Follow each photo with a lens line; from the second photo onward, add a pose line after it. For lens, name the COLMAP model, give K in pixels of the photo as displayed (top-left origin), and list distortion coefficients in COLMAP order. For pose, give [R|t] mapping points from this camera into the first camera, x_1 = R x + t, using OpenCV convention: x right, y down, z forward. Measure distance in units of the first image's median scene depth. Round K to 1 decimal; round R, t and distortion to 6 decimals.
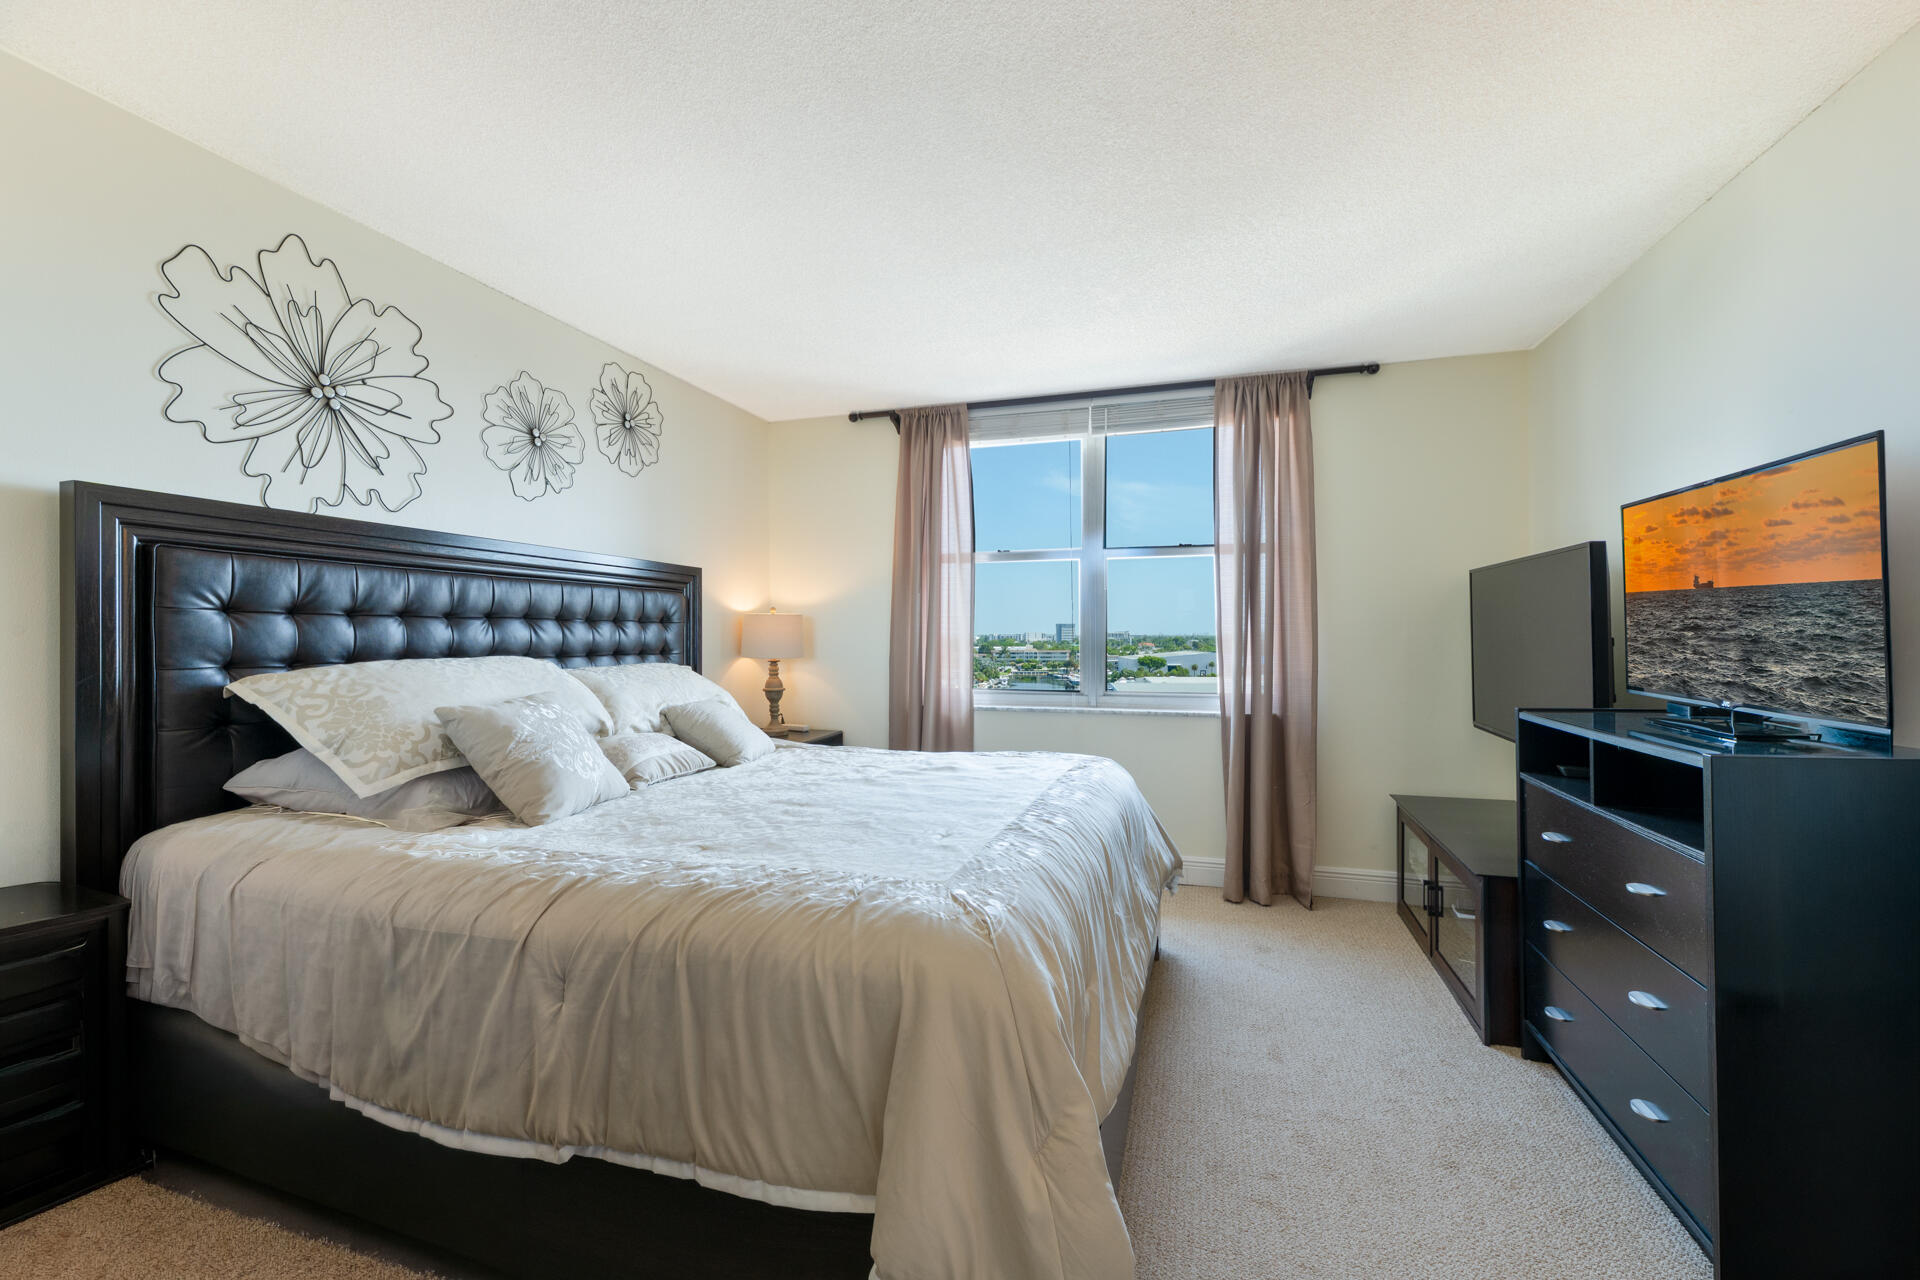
lens RADIAL K [[762.0, 0, 960.0], [0, 762.0, 640.0], [0, 0, 1]] dist [0.001047, 0.000196]
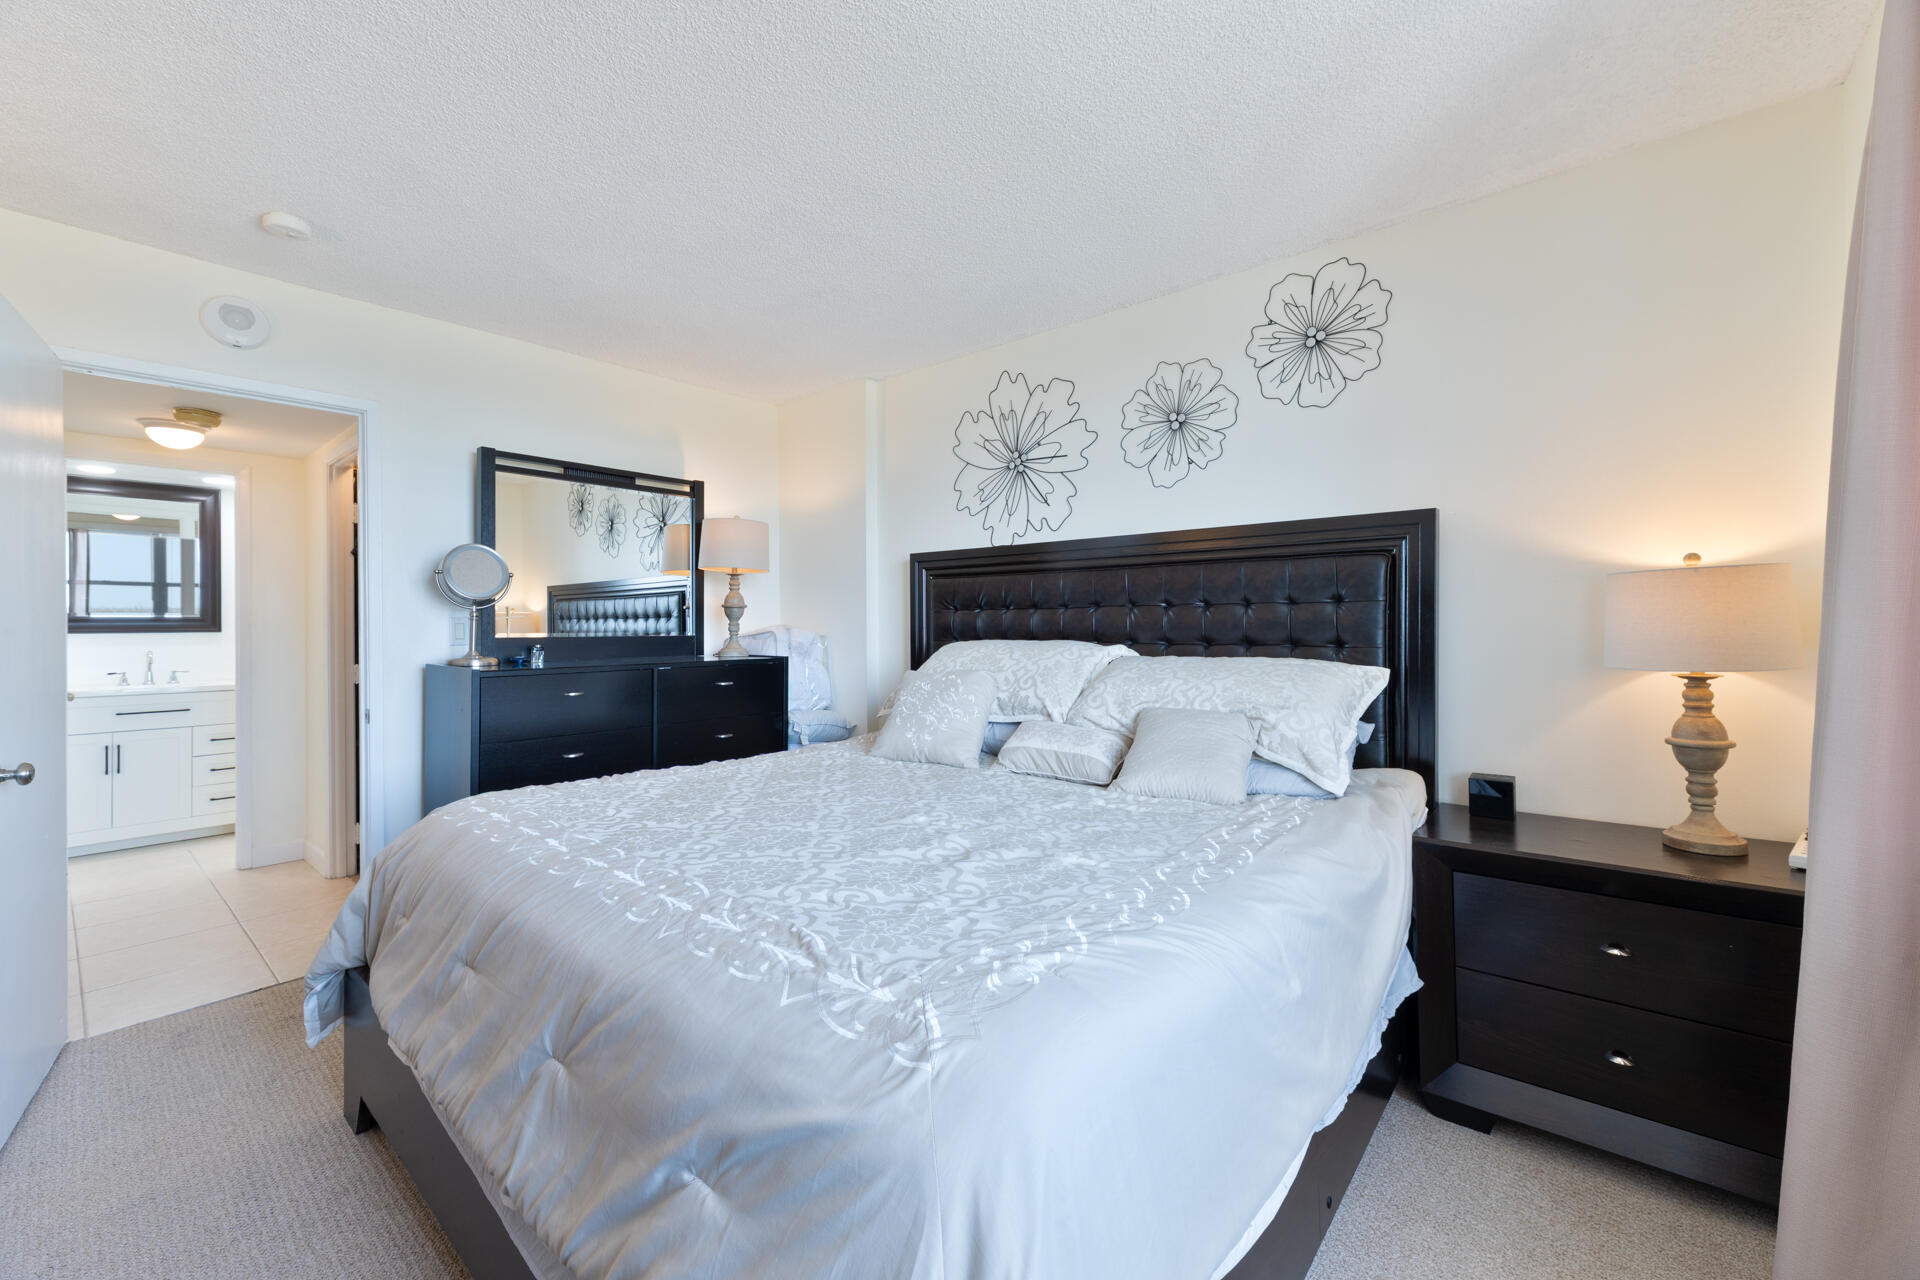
lens RADIAL K [[762.0, 0, 960.0], [0, 762.0, 640.0], [0, 0, 1]] dist [0.001047, 0.000196]
pose [[-0.390763, 0.020525, -0.920262, 0.568255], [0.000528, 0.999756, 0.022073, -0.004959], [0.920491, 0.008139, -0.390679, 1.373330]]
